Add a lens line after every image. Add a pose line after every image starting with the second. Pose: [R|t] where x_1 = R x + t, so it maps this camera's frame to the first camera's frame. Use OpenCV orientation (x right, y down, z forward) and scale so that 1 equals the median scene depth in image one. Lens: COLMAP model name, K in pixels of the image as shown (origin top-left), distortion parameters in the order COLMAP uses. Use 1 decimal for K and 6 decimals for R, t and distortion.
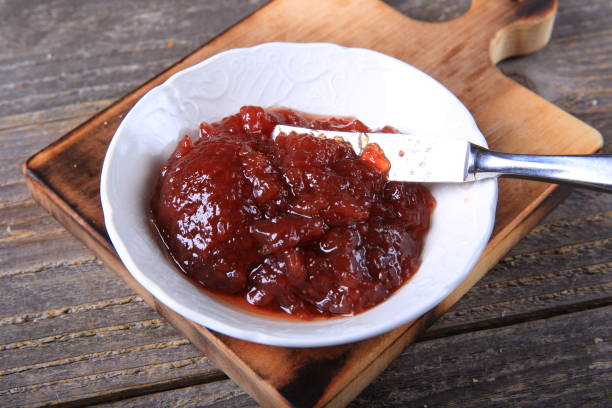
lens RADIAL K [[988.6, 0, 306.0], [0, 988.6, 204.0], [0, 0, 1]] dist [-0.027751, -0.087044]
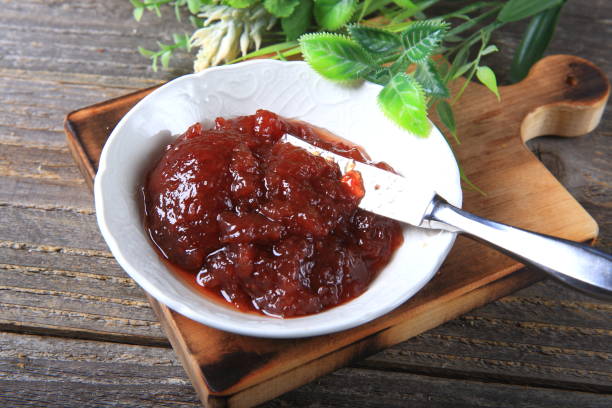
lens RADIAL K [[988.6, 0, 306.0], [0, 988.6, 204.0], [0, 0, 1]] dist [-0.027751, -0.087044]
pose [[0.952180, 0.258648, -0.162651, 0.190758], [-0.264721, 0.964184, -0.016466, 0.003725], [0.152567, 0.058736, 0.986546, -0.052191]]
